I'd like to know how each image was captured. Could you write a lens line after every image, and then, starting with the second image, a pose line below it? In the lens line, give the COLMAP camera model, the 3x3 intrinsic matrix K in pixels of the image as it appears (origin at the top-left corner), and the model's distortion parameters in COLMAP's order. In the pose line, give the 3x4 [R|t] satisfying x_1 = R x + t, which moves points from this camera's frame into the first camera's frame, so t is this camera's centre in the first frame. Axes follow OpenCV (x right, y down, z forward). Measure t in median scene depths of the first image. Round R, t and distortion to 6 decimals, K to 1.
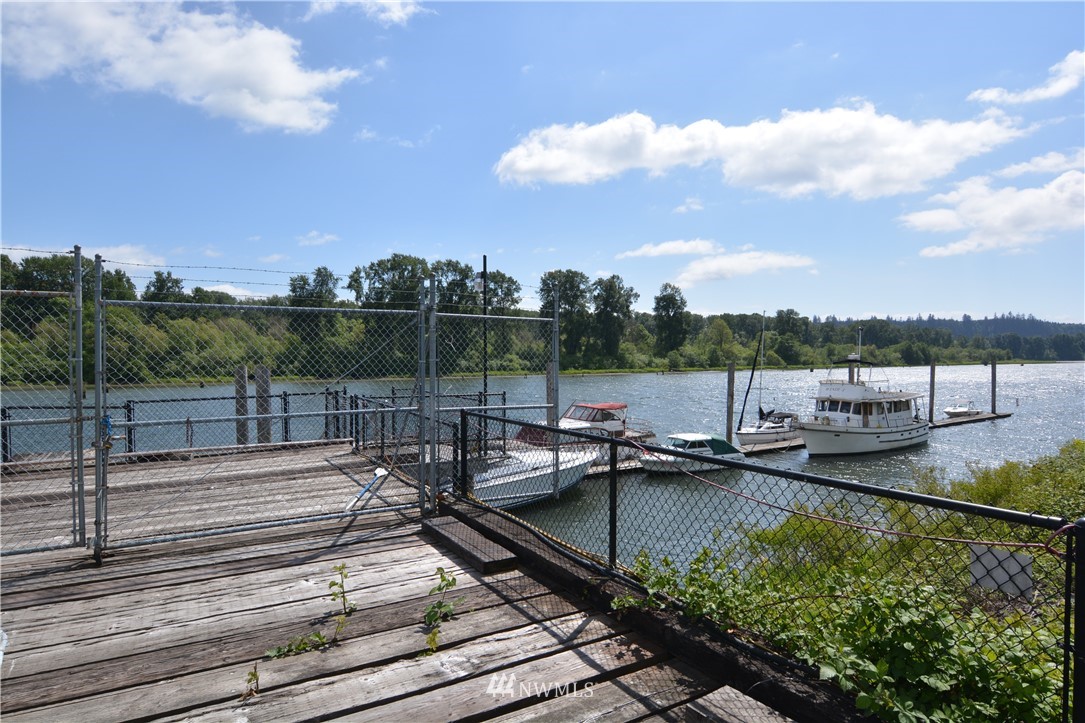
lens RADIAL K [[617.2, 0, 540.7], [0, 617.2, 360.7], [0, 0, 1]] dist [0.004623, -0.021350]
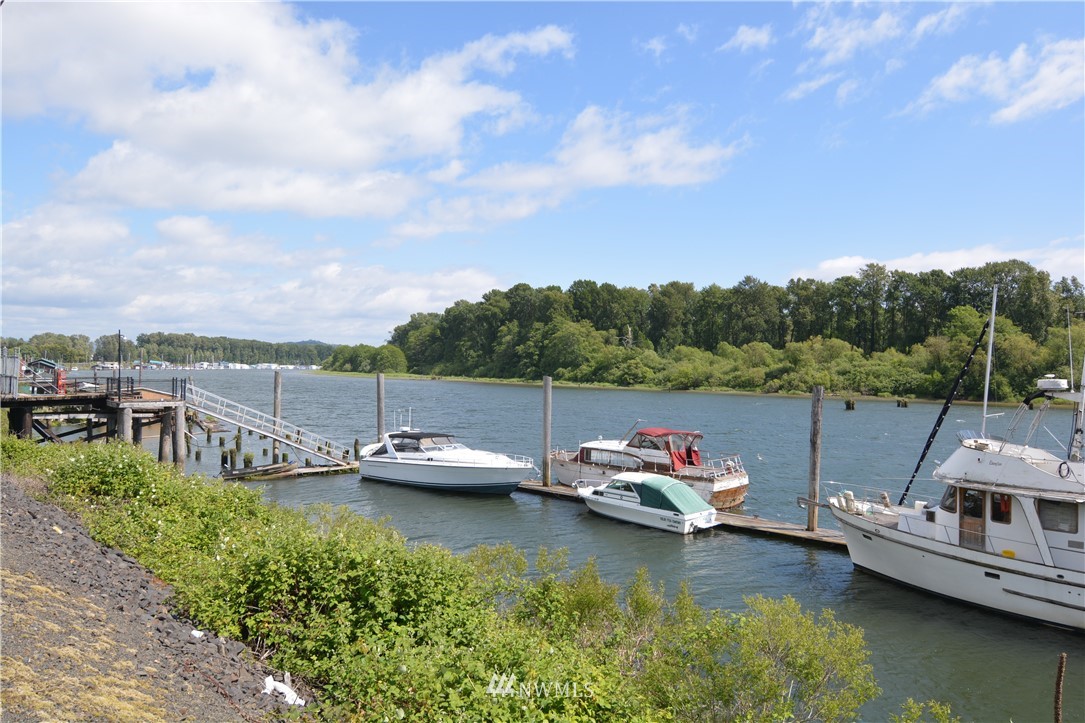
lens RADIAL K [[728.7, 0, 542.5], [0, 728.7, 361.5], [0, 0, 1]] dist [0.007379, -0.001517]
pose [[0.204854, -0.001476, -0.978792, 0.150604], [-0.018085, 0.999822, -0.005293, -0.002137], [0.978626, 0.018785, 0.204791, 0.092567]]
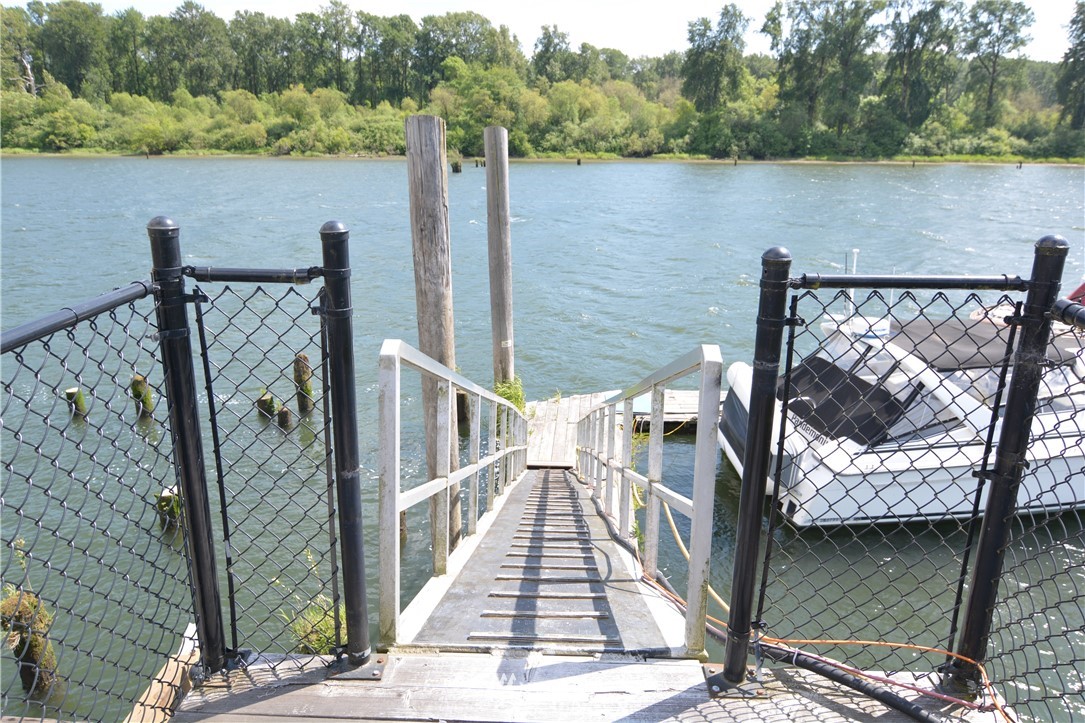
lens RADIAL K [[738.2, 0, 541.6], [0, 738.2, 361.6], [0, 0, 1]] dist [0.004779, -0.022882]
pose [[0.840173, 0.171641, -0.514440, -0.010162], [-0.014337, 0.955293, 0.295314, 0.001154], [0.542129, -0.240740, 0.805072, 0.044887]]
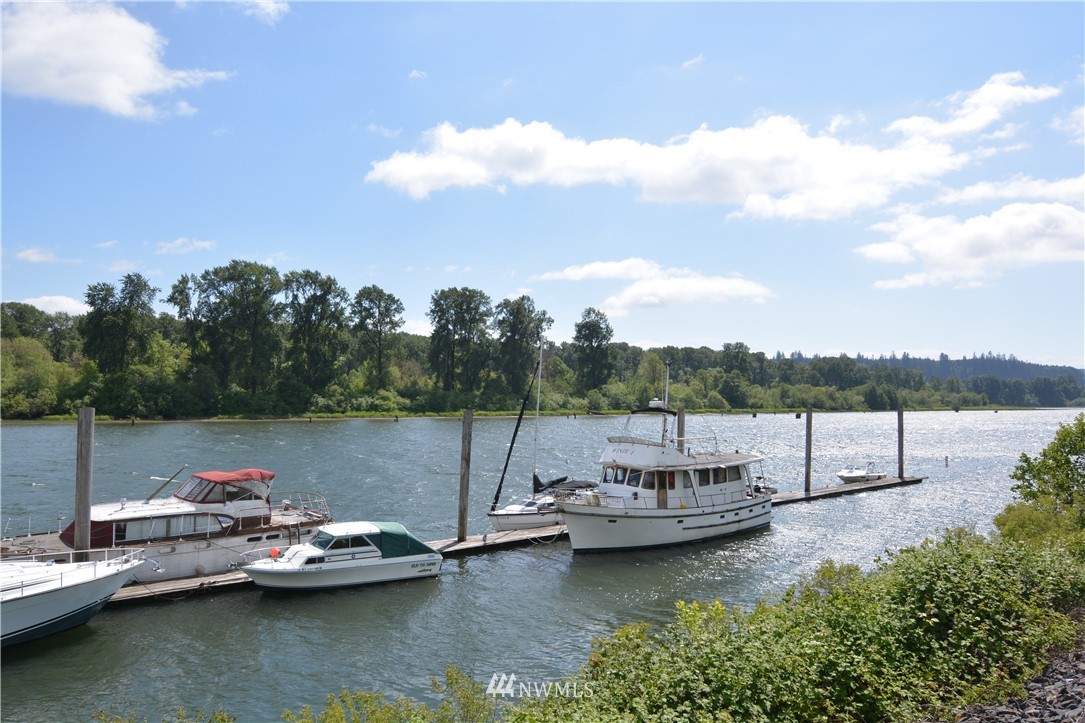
lens RADIAL K [[738.2, 0, 541.6], [0, 738.2, 361.6], [0, 0, 1]] dist [0.004779, -0.022882]
pose [[0.994471, 0.019582, 0.103167, 0.047666], [-0.014310, 0.998565, -0.051602, -0.001424], [-0.104030, 0.049840, 0.993325, 0.030198]]
